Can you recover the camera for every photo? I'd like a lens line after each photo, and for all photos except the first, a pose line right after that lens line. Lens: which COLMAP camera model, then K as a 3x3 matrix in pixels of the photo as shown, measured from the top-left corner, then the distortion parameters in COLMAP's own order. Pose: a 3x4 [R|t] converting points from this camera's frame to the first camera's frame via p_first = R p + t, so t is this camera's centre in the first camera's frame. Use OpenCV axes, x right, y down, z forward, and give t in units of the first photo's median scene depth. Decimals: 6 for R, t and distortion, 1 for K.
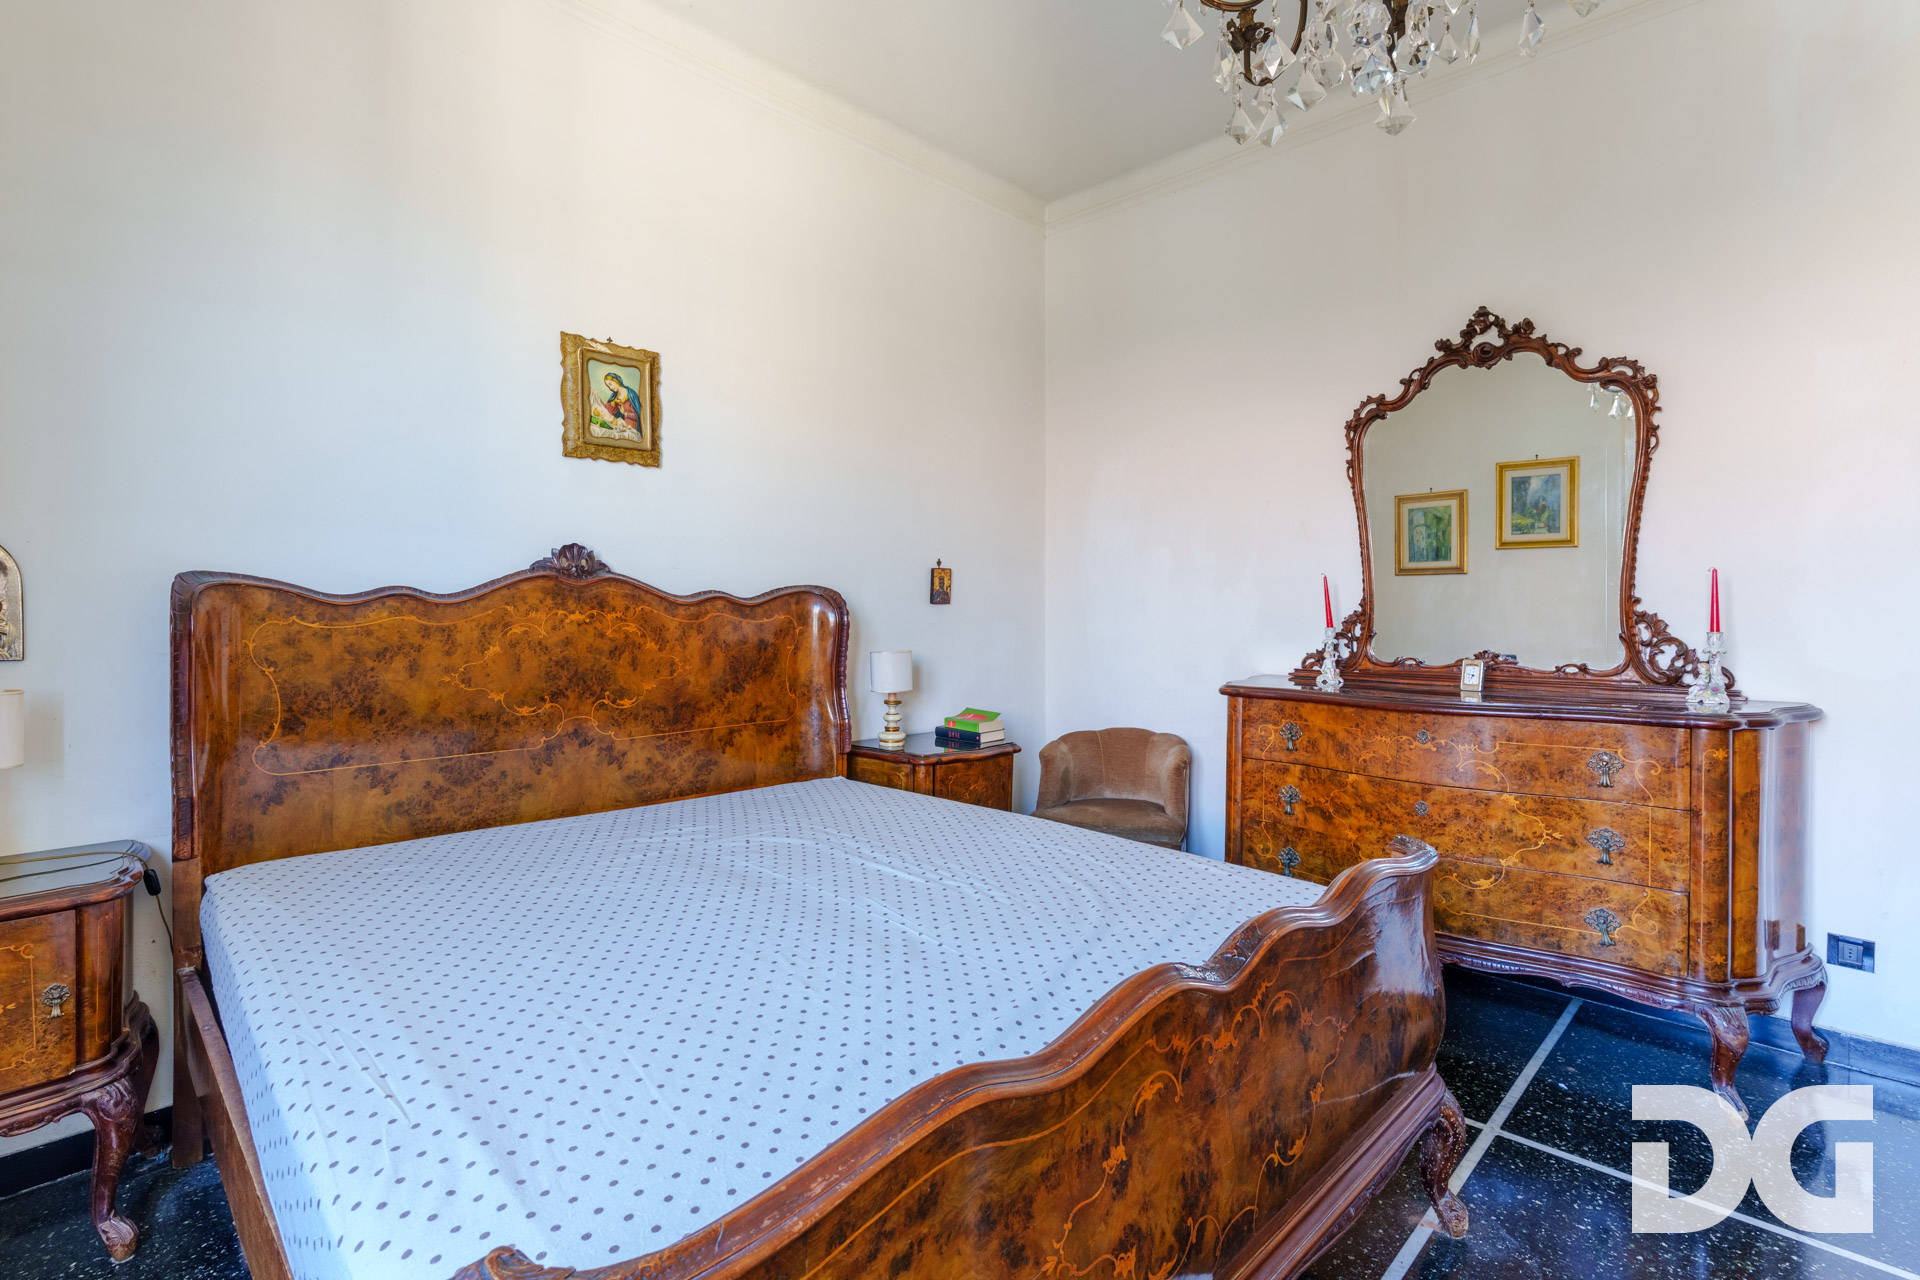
lens RADIAL K [[930.3, 0, 953.7], [0, 930.3, 613.0], [0, 0, 1]] dist [-0.001731, 0.000076]
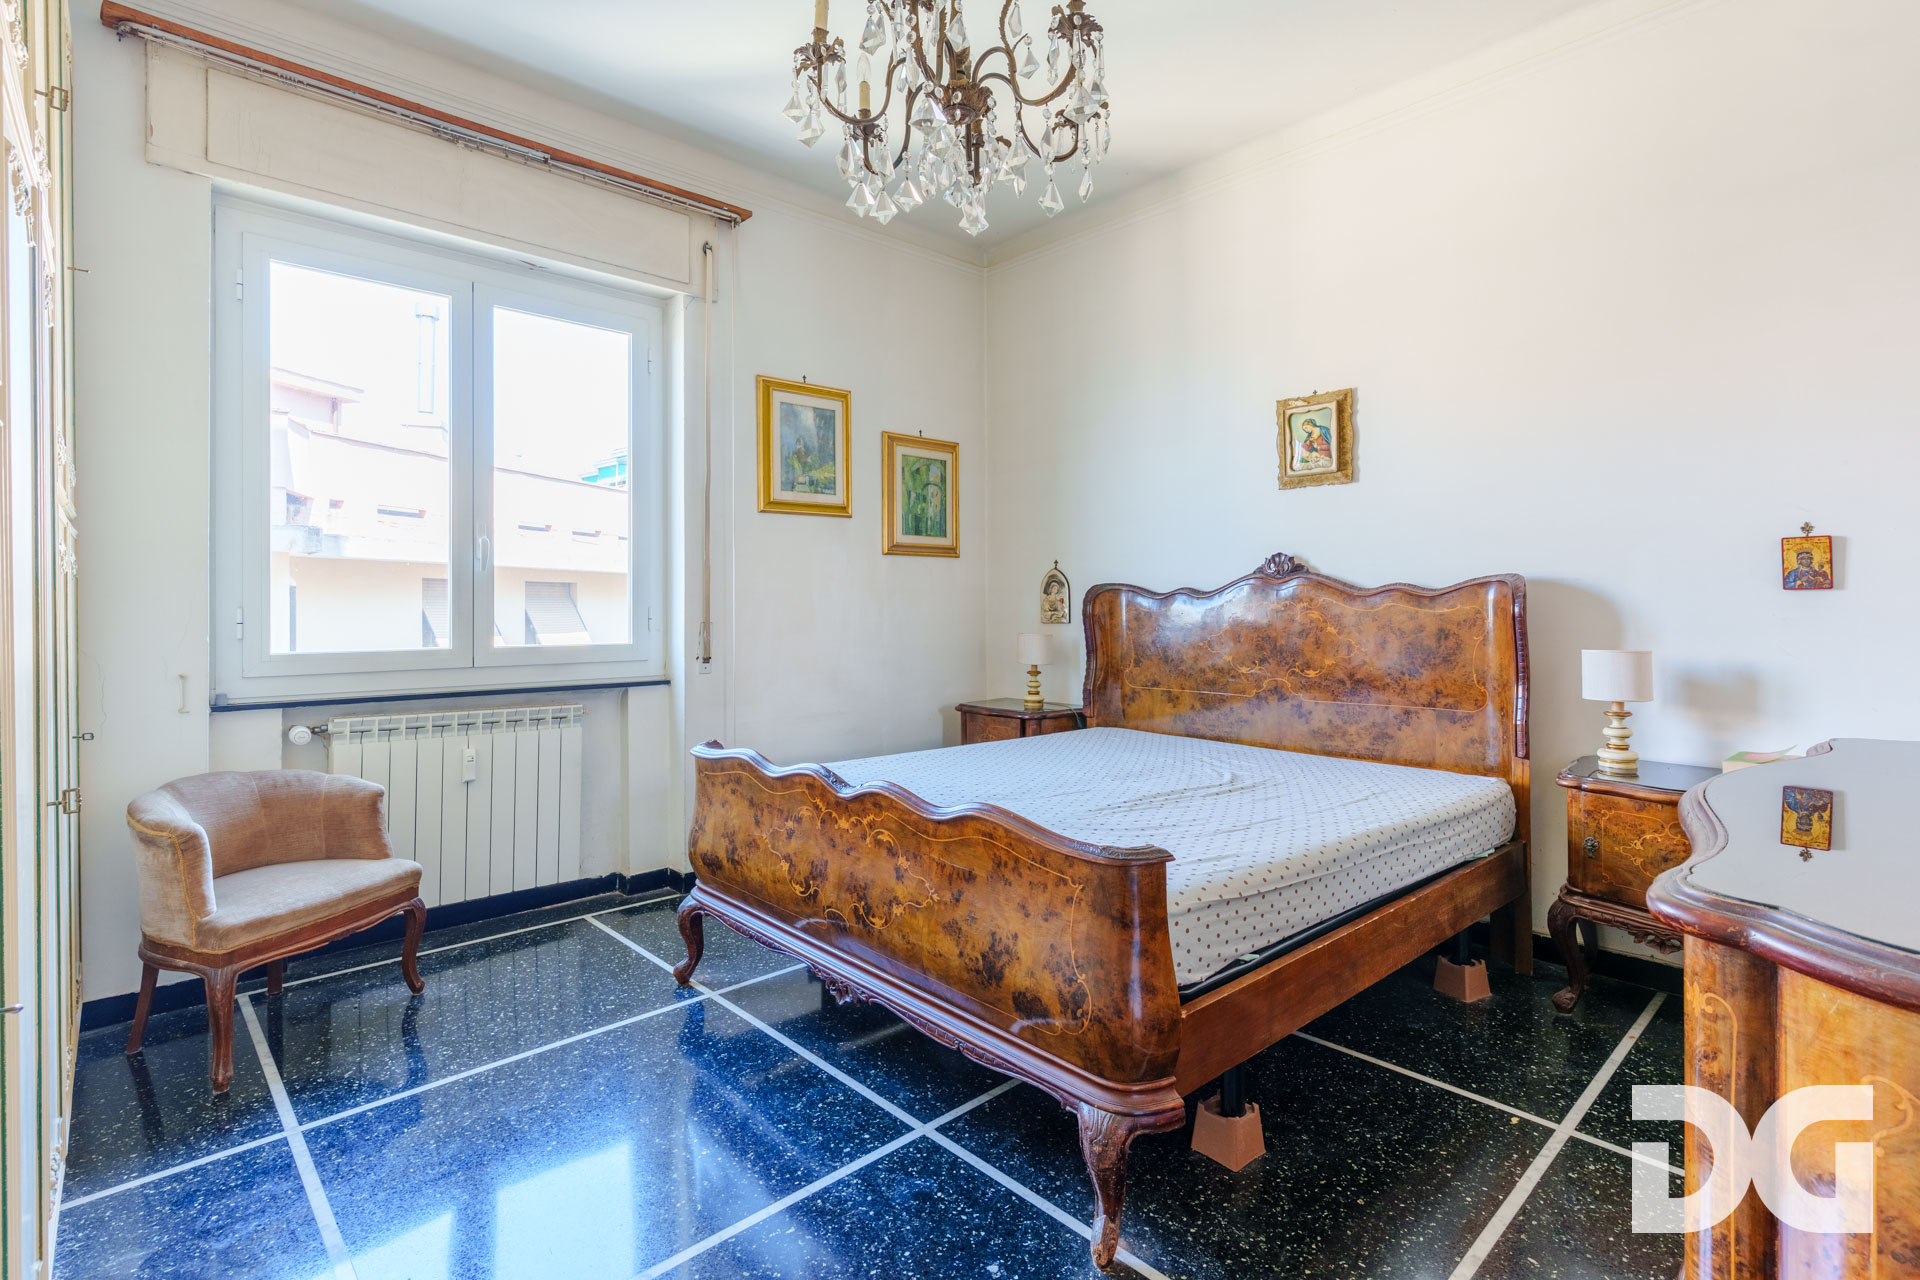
lens RADIAL K [[911.1, 0, 941.2], [0, 911.1, 597.5], [0, 0, 1]] dist [-0.000264, 0.000138]
pose [[-0.070570, -0.006230, -0.997487, 0.937967], [0.000706, 0.999980, -0.006295, -0.000374], [0.997507, -0.001149, -0.070564, 0.575995]]
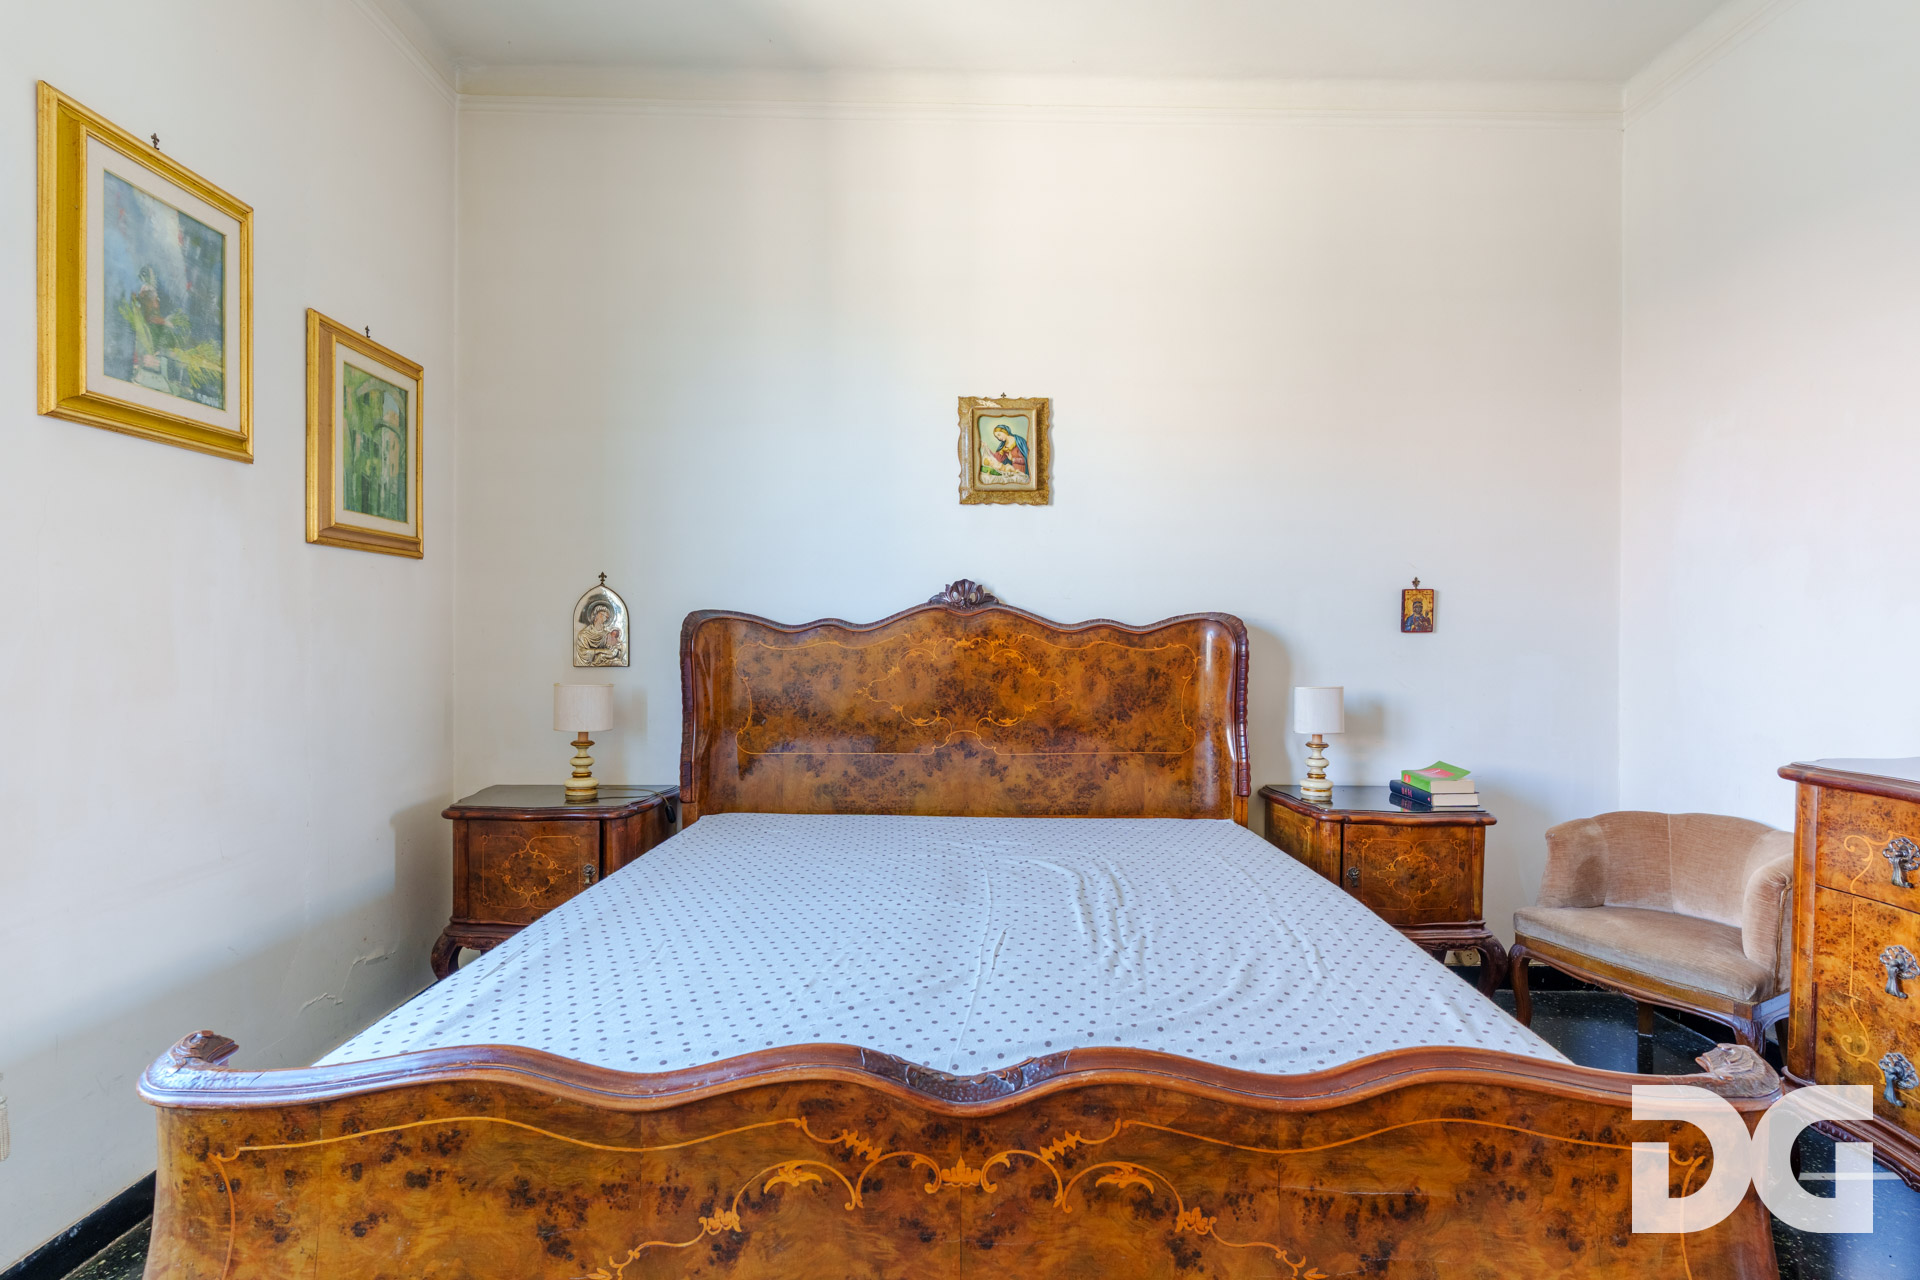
lens RADIAL K [[910.9, 0, 945.2], [0, 910.9, 636.7], [0, 0, 1]] dist [0.000458, 0.000527]
pose [[0.703931, 0.004064, -0.710257, 0.360903], [-0.007311, 0.999972, -0.001524, -0.002206], [0.710231, 0.006265, 0.703941, 0.185965]]
